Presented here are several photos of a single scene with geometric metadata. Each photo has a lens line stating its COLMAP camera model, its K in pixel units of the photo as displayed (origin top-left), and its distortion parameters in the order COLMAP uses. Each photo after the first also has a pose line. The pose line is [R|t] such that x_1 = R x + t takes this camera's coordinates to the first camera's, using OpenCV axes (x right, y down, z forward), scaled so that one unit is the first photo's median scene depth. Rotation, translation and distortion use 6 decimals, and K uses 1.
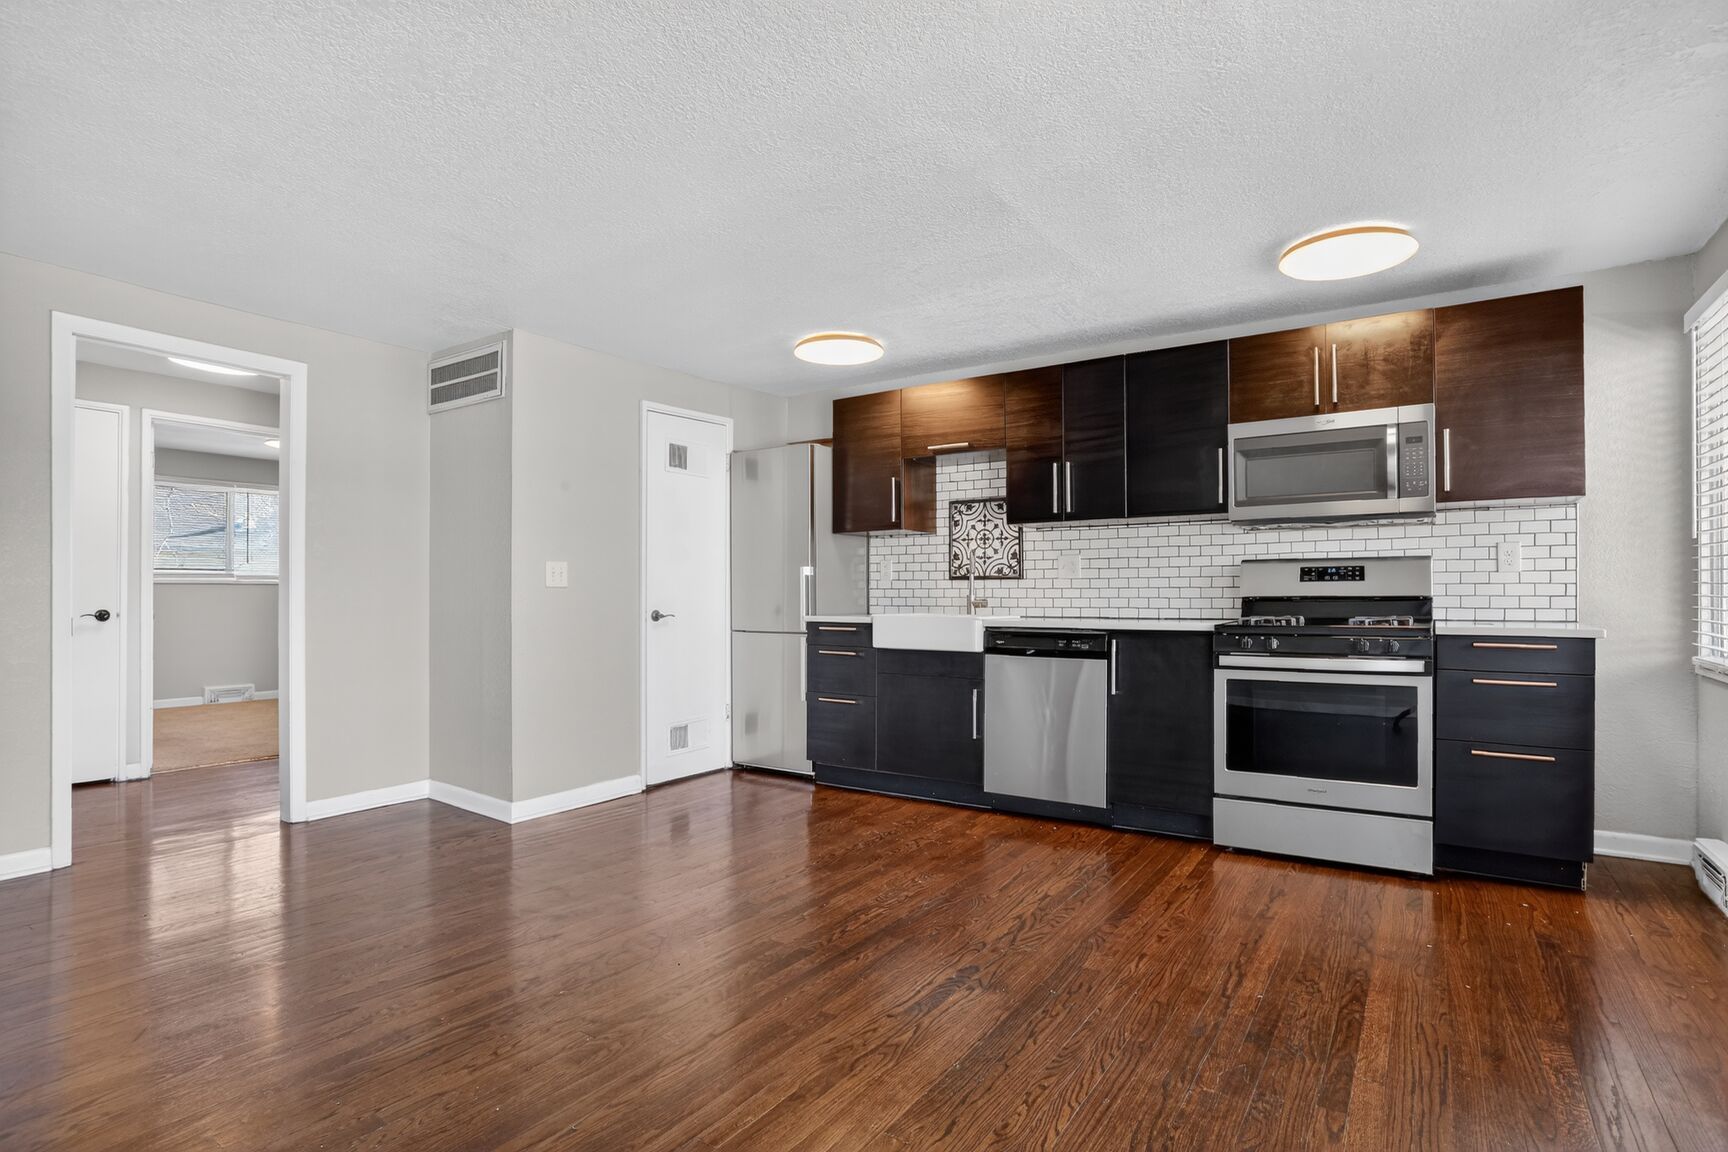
lens RADIAL K [[836.8, 0, 865.7], [0, 836.8, 588.3], [0, 0, 1]] dist [-0.051954, 0.007797]
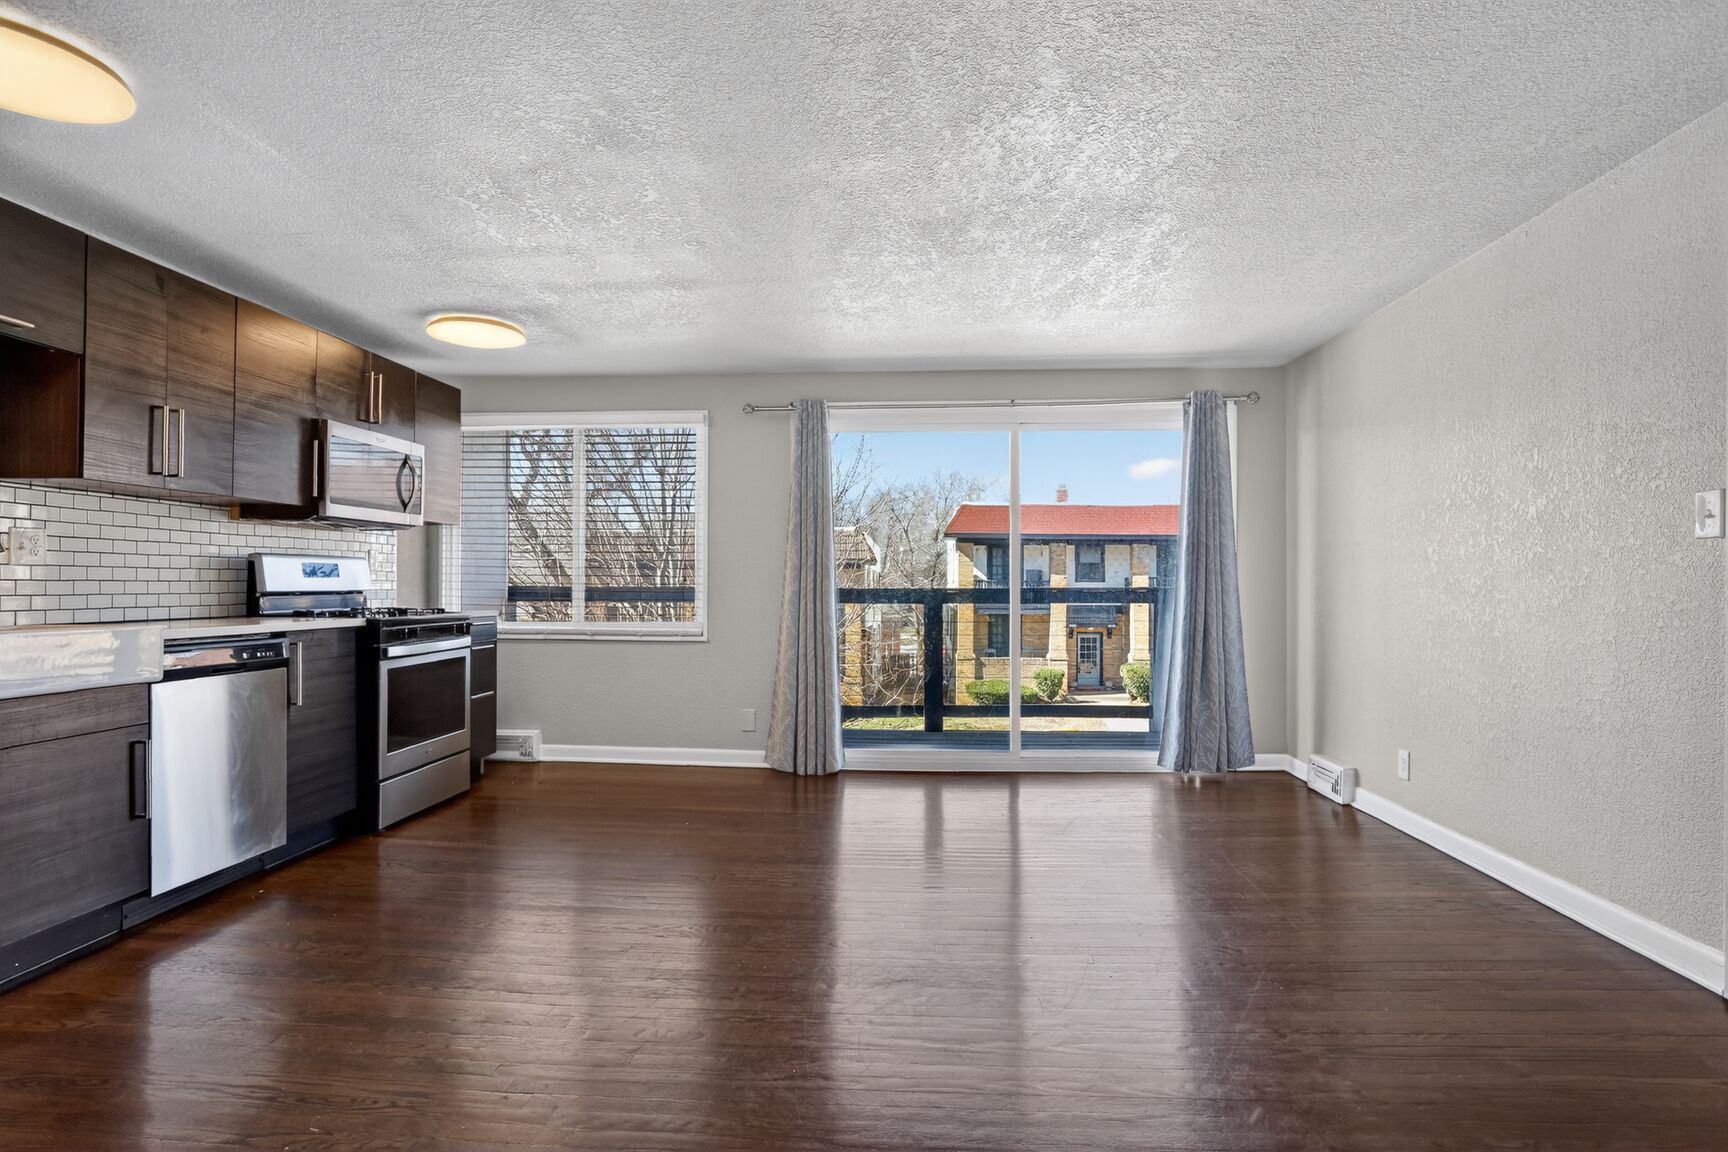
lens RADIAL K [[905.7, 0, 815.7], [0, 905.7, 577.6], [0, 0, 1]] dist [-0.005108, 0.002239]
pose [[-0.451540, 0.005626, 0.892233, -0.708025], [-0.009431, 0.999894, -0.011078, -0.000300], [-0.892201, -0.013416, -0.451440, 0.860057]]
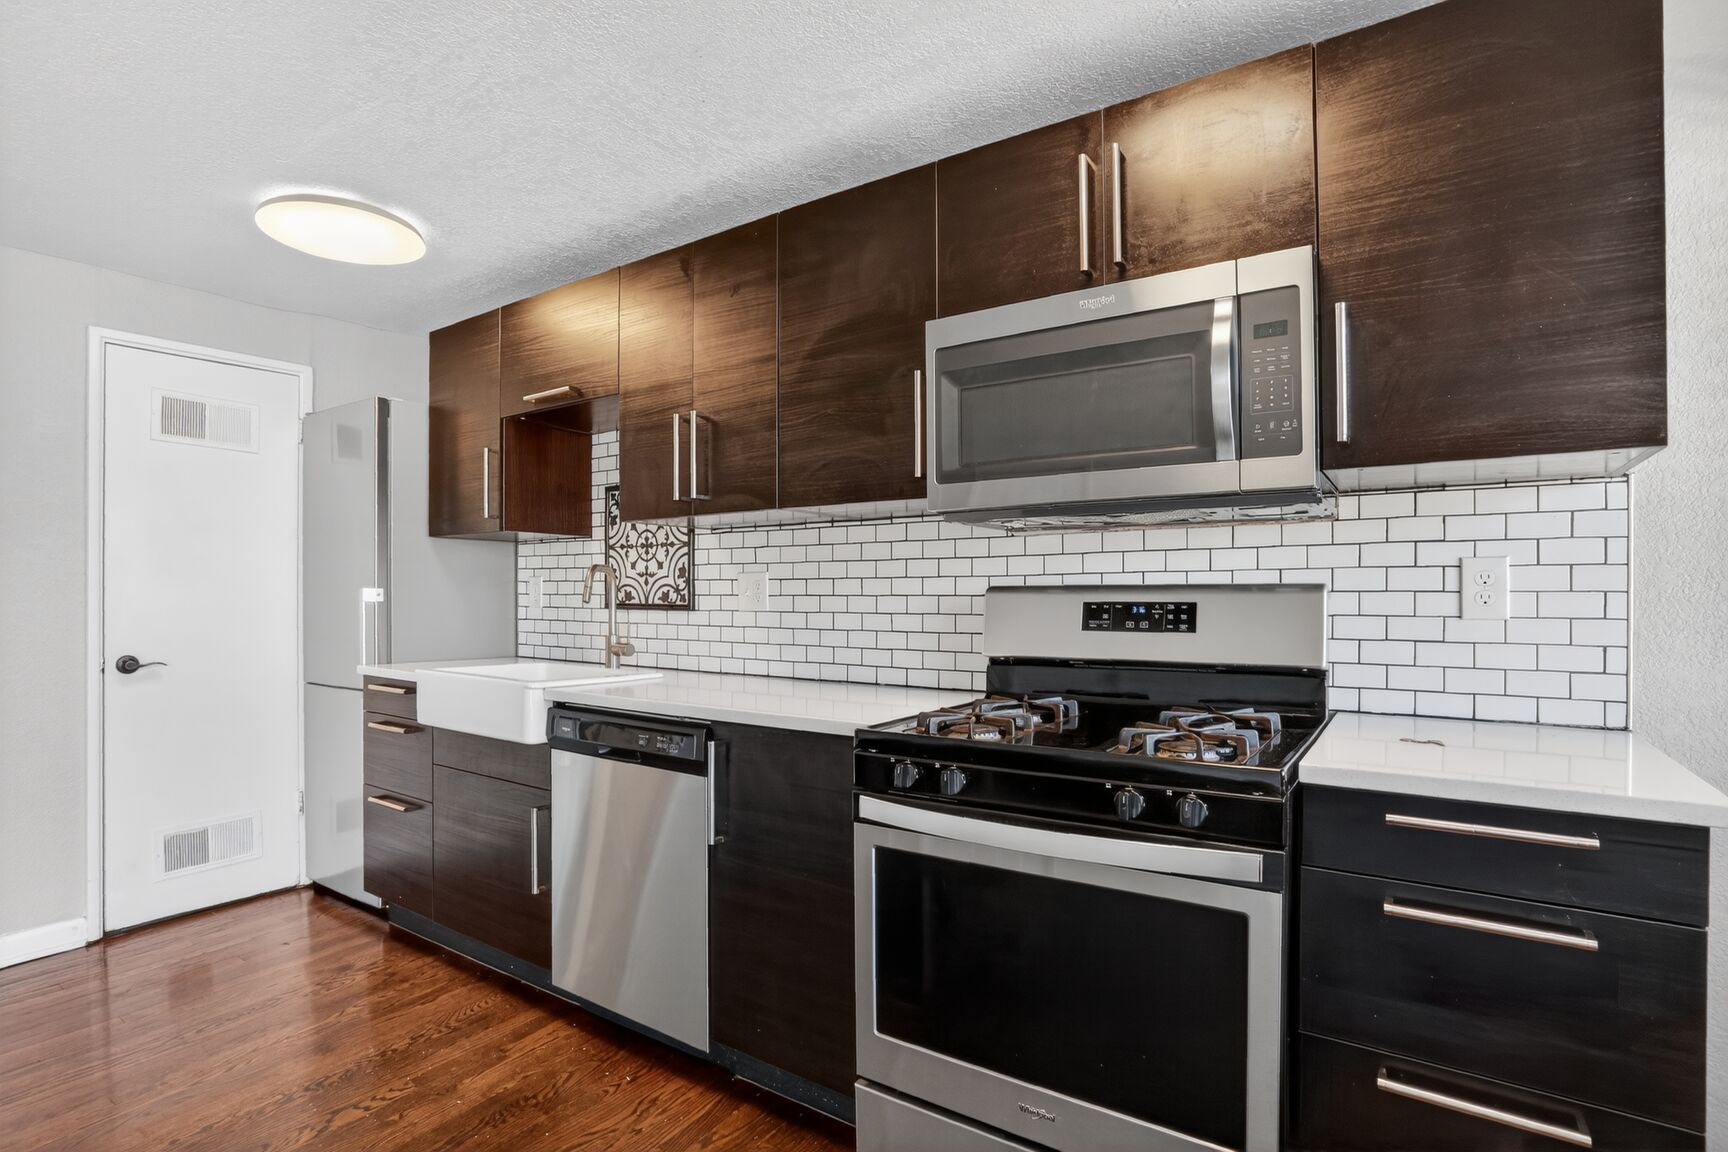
lens RADIAL K [[836.8, 0, 857.9], [0, 836.8, 592.6], [0, 0, 1]] dist [-0.051954, 0.007797]
pose [[0.999987, 0.004236, 0.002711, 0.352284], [-0.004238, 0.999991, 0.000738, -0.028854], [-0.002708, -0.000750, 0.999996, 0.435811]]
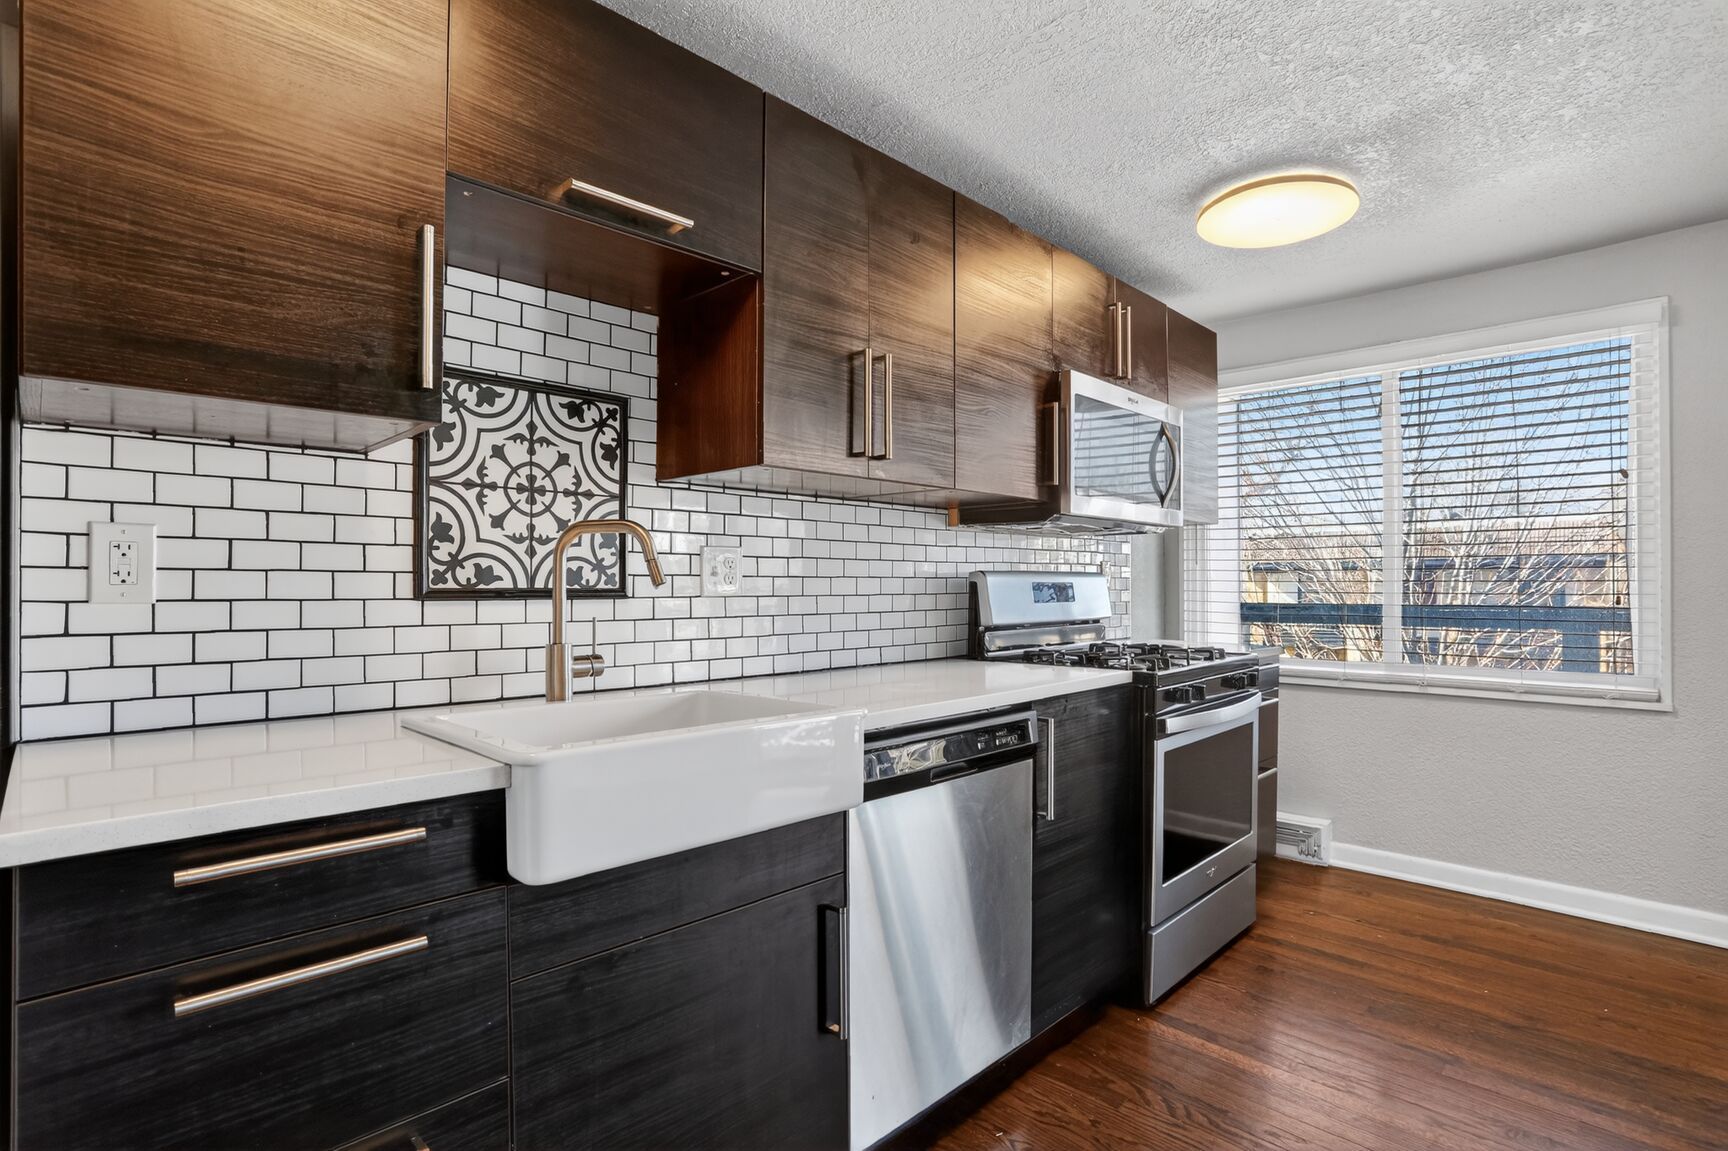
lens RADIAL K [[836.8, 0, 864.4], [0, 836.8, 580.8], [0, 0, 1]] dist [-0.051954, 0.007797]
pose [[0.188672, 0.009027, 0.981999, -0.223371], [-0.003373, 0.999958, -0.008544, -0.018554], [-0.982034, -0.001701, 0.188695, 0.923268]]
